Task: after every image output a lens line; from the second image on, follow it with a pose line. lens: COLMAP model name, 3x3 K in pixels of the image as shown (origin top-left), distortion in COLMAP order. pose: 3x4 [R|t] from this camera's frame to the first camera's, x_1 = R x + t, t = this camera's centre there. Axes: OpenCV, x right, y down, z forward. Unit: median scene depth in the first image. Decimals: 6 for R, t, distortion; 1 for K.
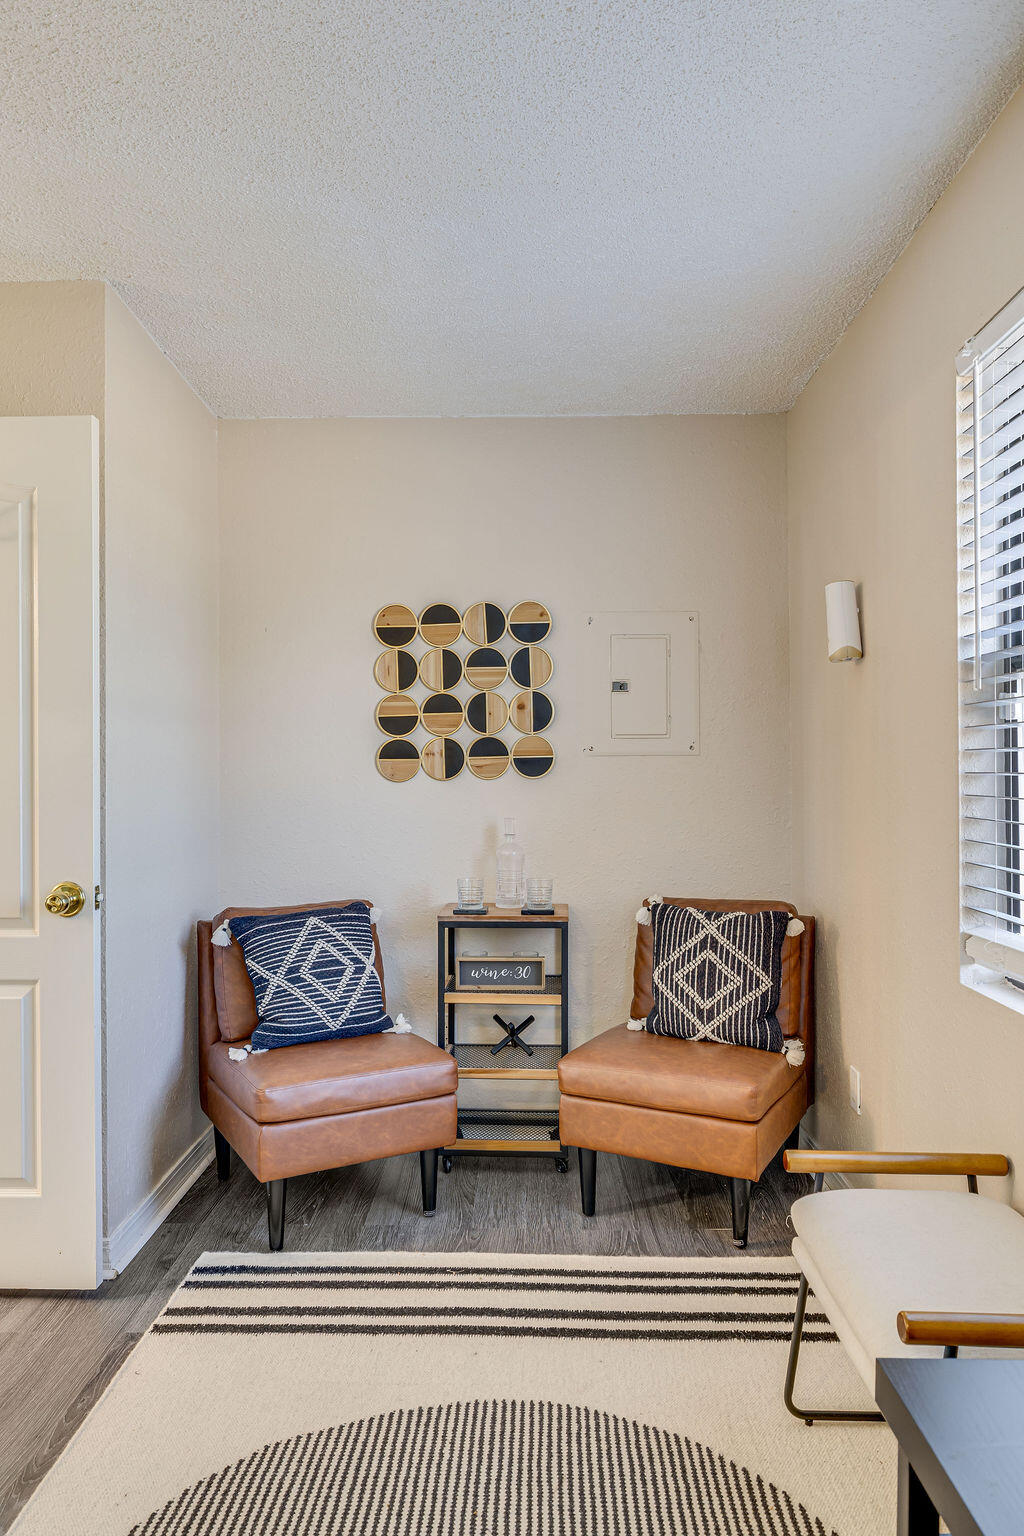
lens RADIAL K [[967.3, 0, 521.7], [0, 967.3, 772.4], [0, 0, 1]] dist [0.006268, 0.001326]
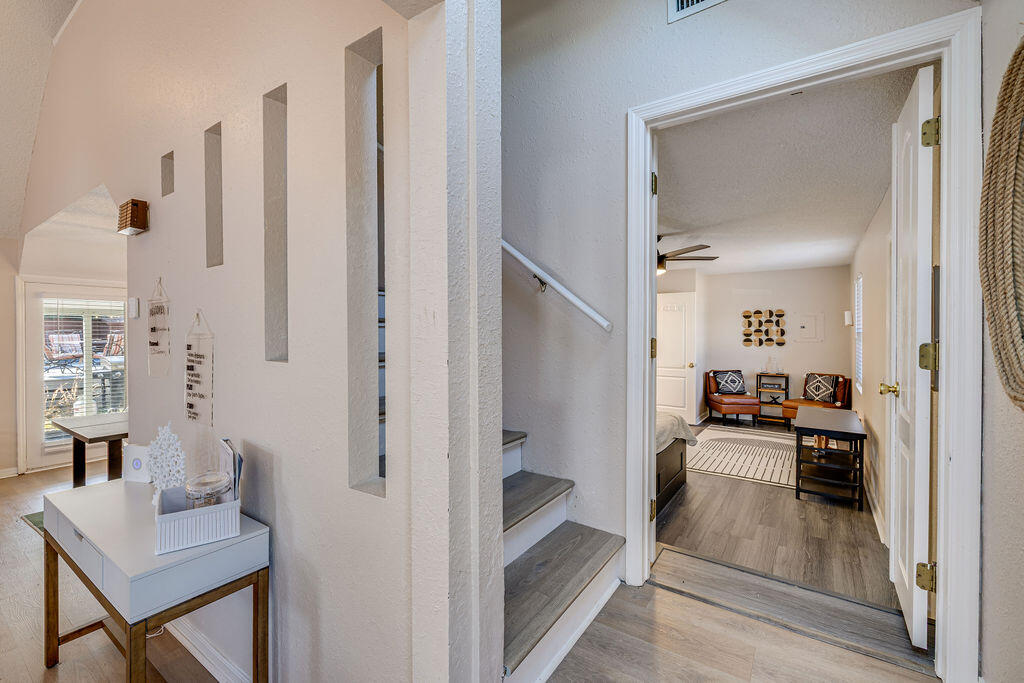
lens RADIAL K [[433.5, 0, 502.1], [0, 433.5, 334.4], [0, 0, 1]] dist [0.000418, -0.000320]
pose [[0.801475, 0.006197, -0.597997, 0.200126], [0.005724, 0.999821, 0.018033, -0.105229], [0.598001, -0.017876, 0.801296, -1.601326]]
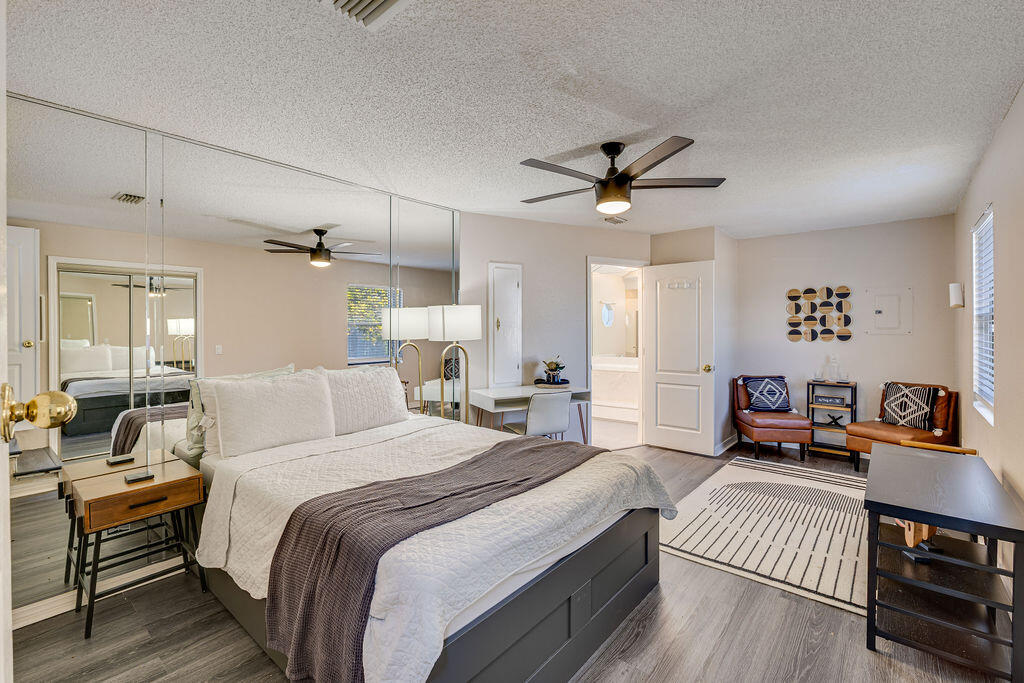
lens RADIAL K [[461.9, 0, 510.8], [0, 461.9, 328.5], [0, 0, 1]] dist [-0.010393, 0.001547]
pose [[0.760903, 0.004610, -0.648849, 0.168488], [0.003688, 0.999928, 0.011429, -0.061270], [0.648855, -0.011089, 0.760831, -0.907660]]
